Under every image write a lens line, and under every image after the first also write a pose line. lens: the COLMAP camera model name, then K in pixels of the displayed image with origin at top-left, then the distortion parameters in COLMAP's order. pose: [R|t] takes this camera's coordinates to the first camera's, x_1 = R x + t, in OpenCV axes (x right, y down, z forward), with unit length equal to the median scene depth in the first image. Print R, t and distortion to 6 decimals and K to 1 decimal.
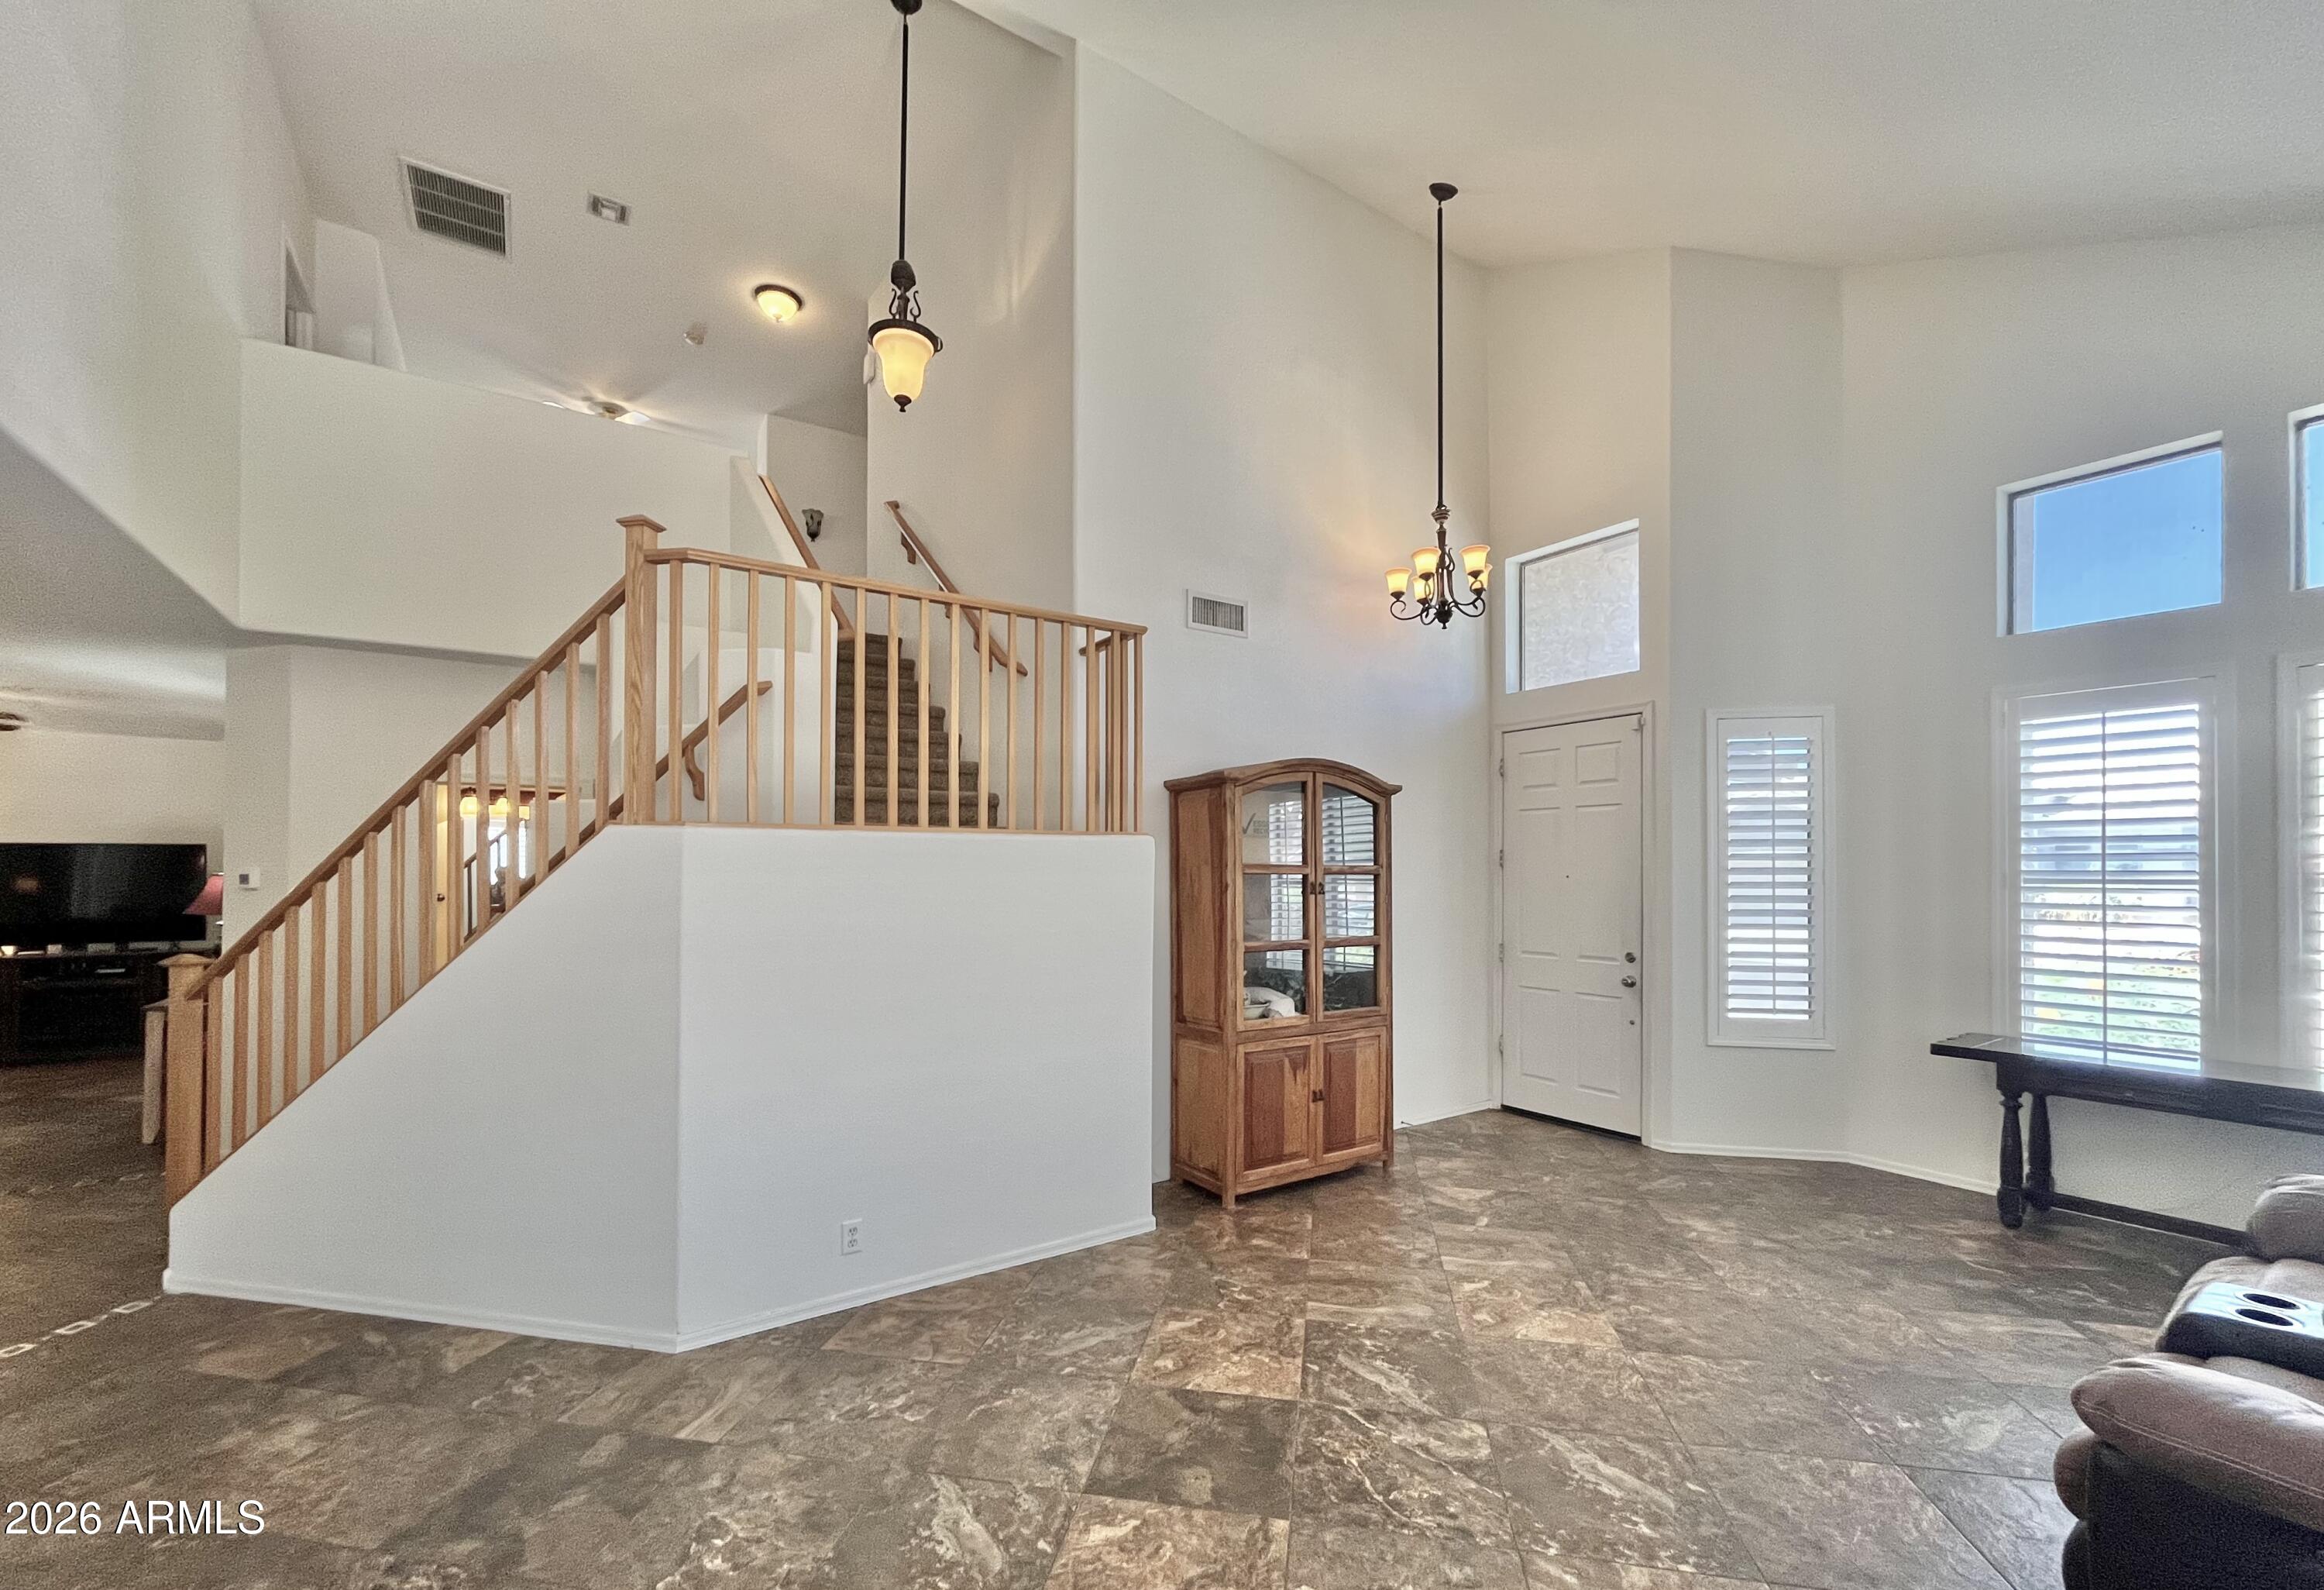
lens RADIAL K [[940.5, 0, 1154.2], [0, 940.5, 862.3], [0, 0, 1]] dist [-0.000826, -0.000406]
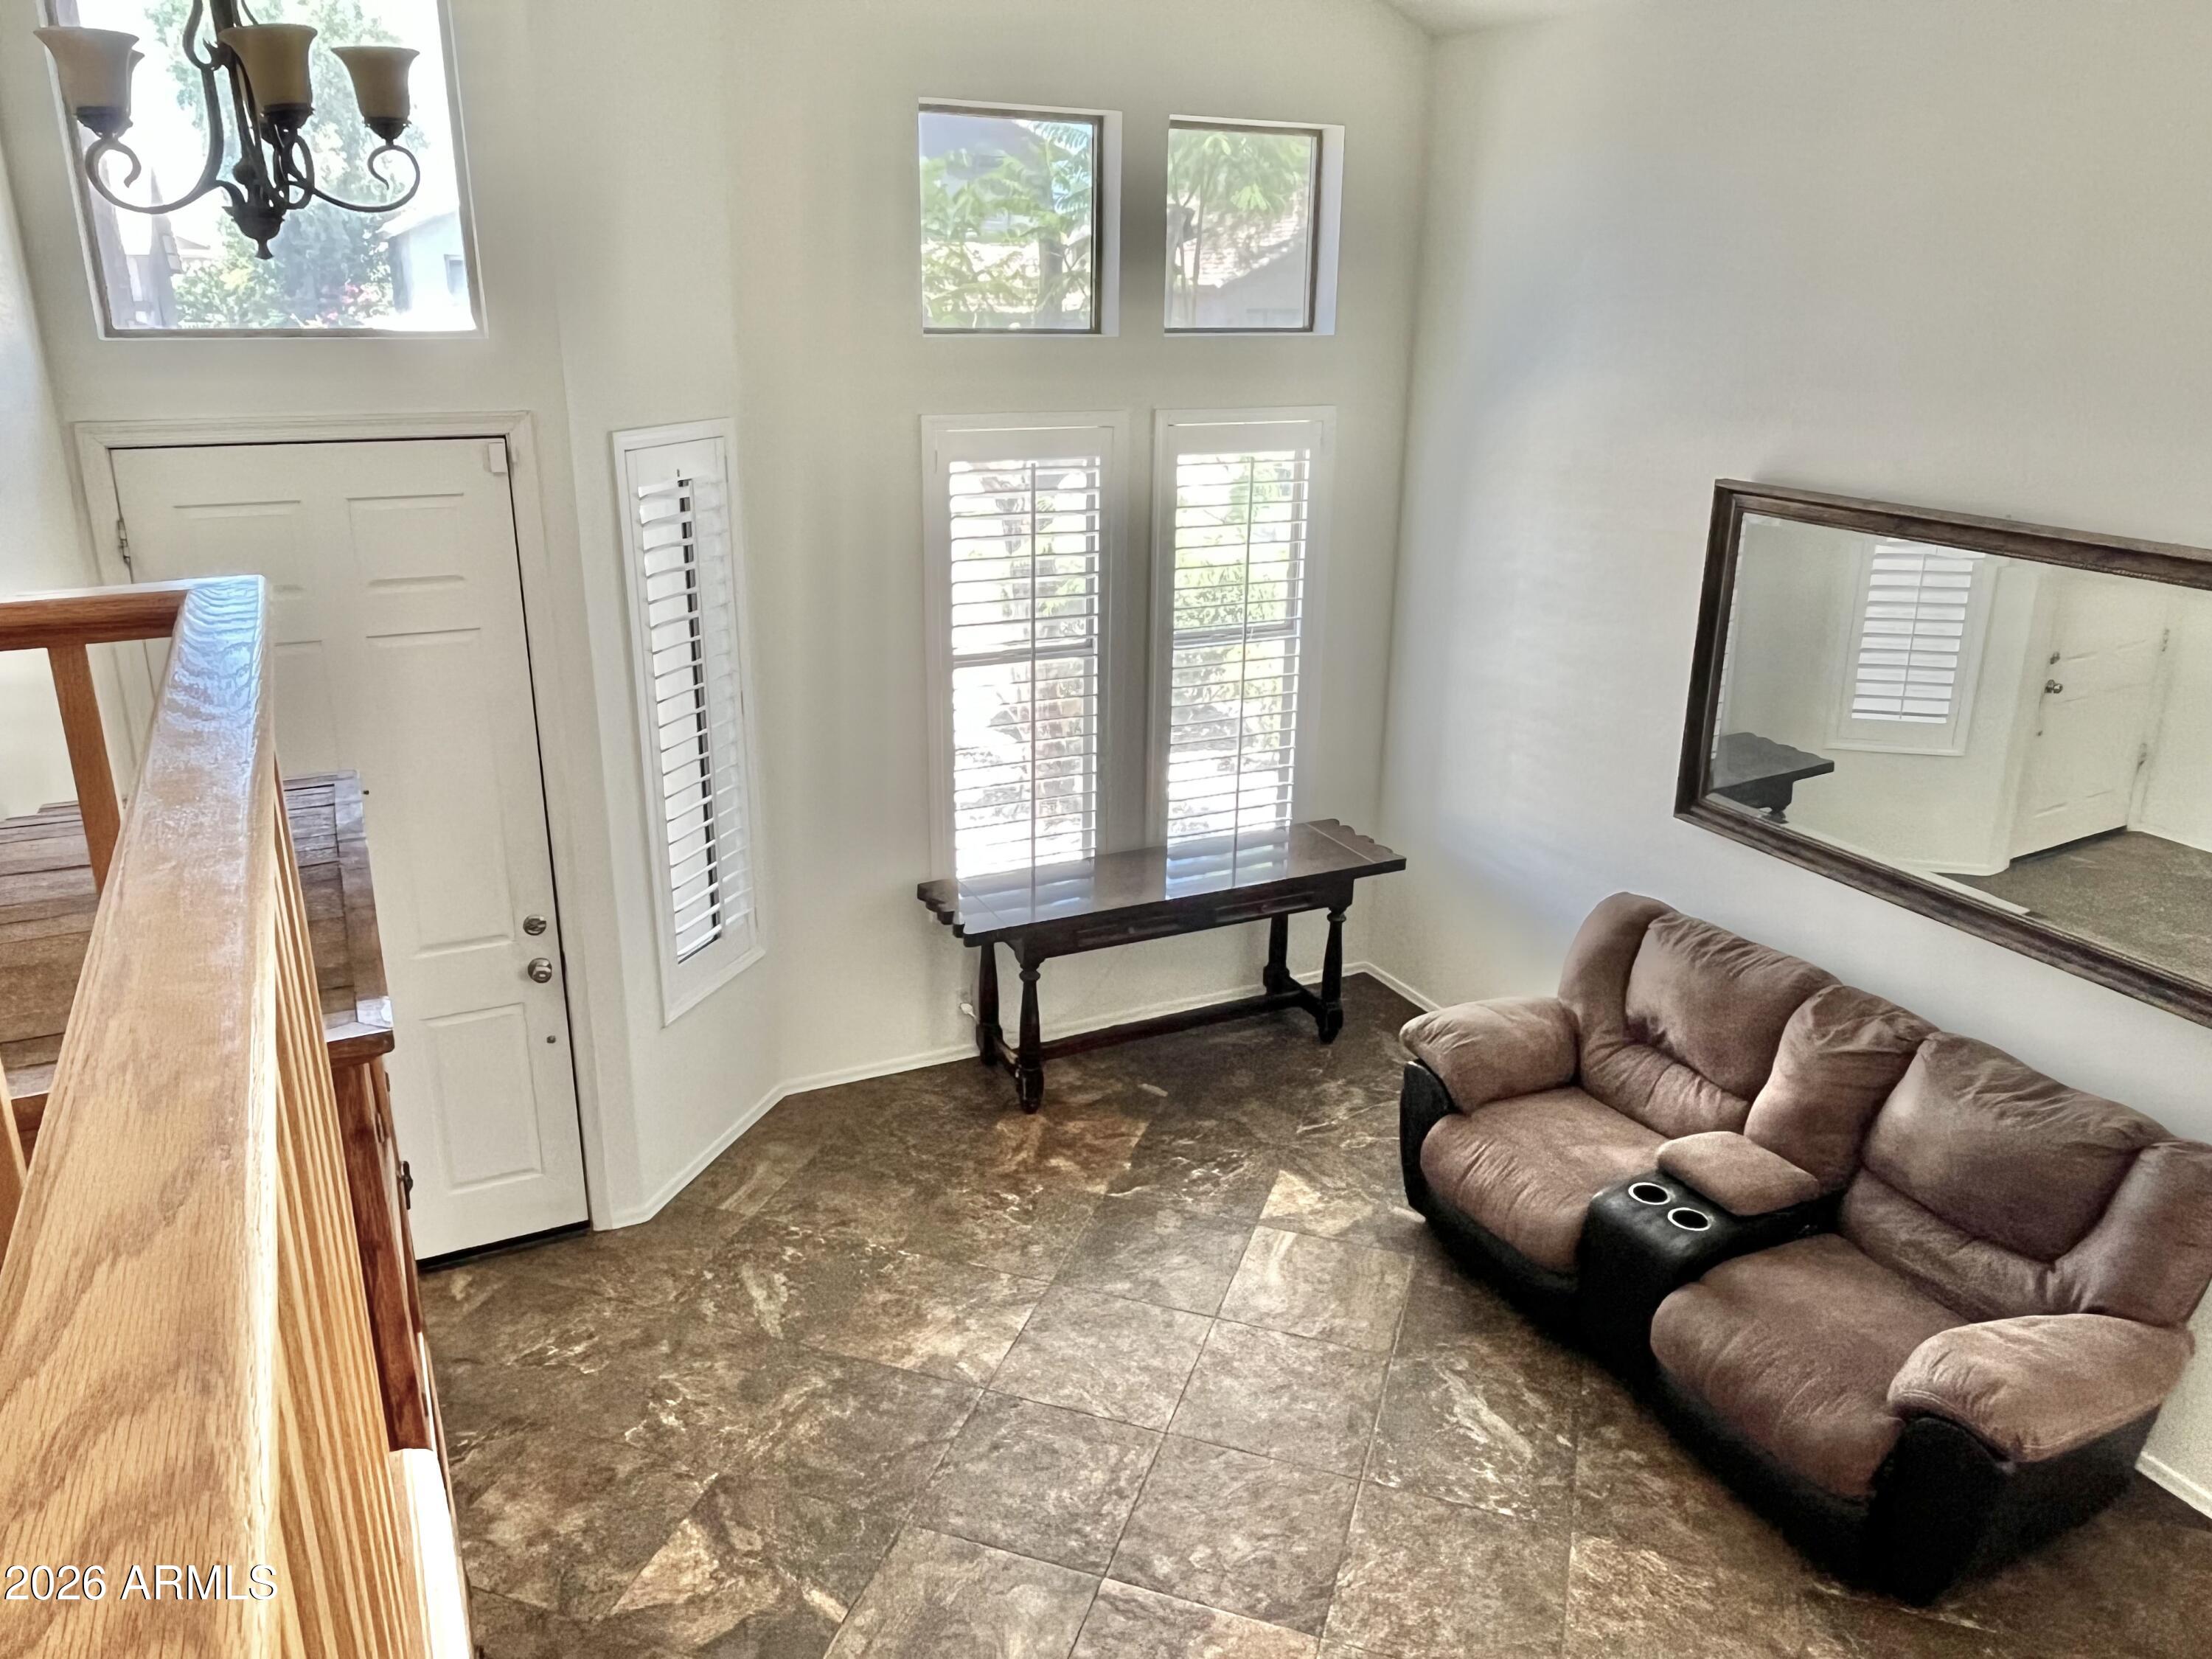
lens RADIAL K [[1563.4, 0, 1095.6], [0, 1563.4, 832.9], [0, 0, 1]] dist [-0.001611, -0.000509]
pose [[0.141999, -0.328949, 0.933611, -0.266698], [-0.018604, 0.942114, 0.334775, -0.280561], [-0.989692, -0.064907, 0.127659, 0.711643]]
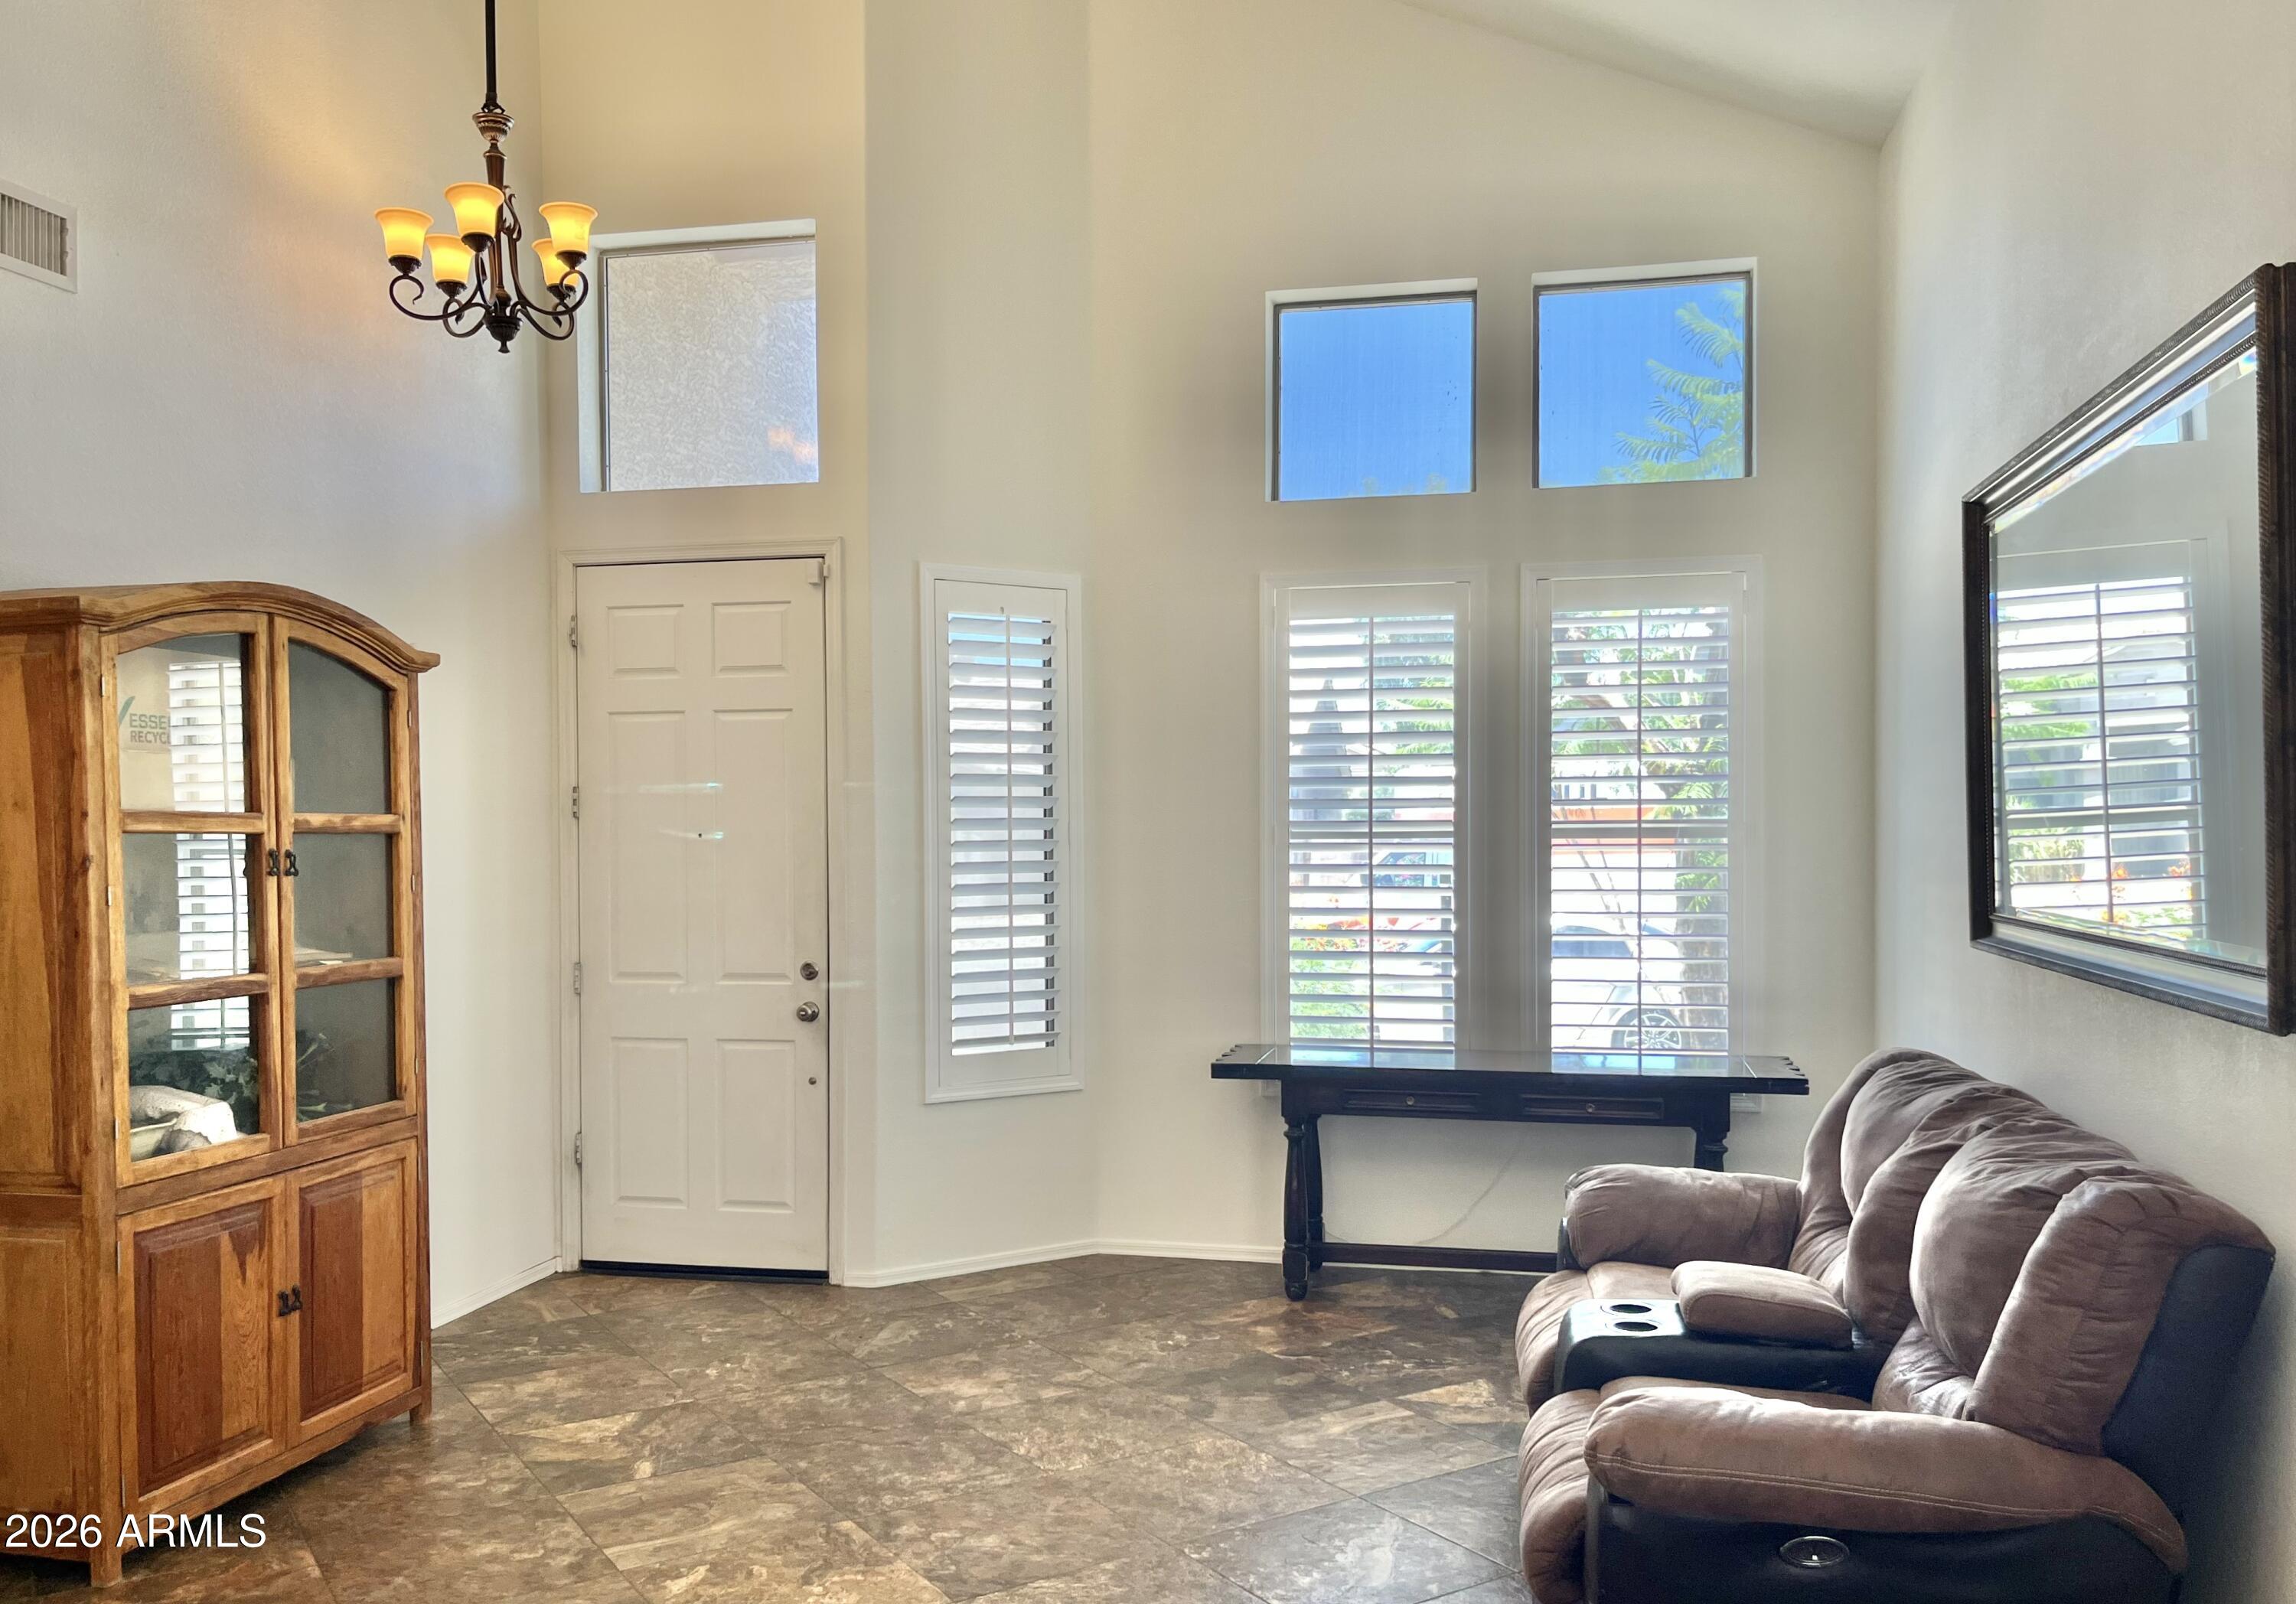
lens RADIAL K [[1806.6, 0, 1129.1], [0, 1806.6, 864.0], [0, 0, 1]] dist [0.030142, -0.018371]
pose [[0.728404, -0.020024, 0.684855, -0.144169], [0.001510, 0.999617, 0.027621, 0.004012], [-0.685146, -0.019085, 0.728156, 0.049134]]
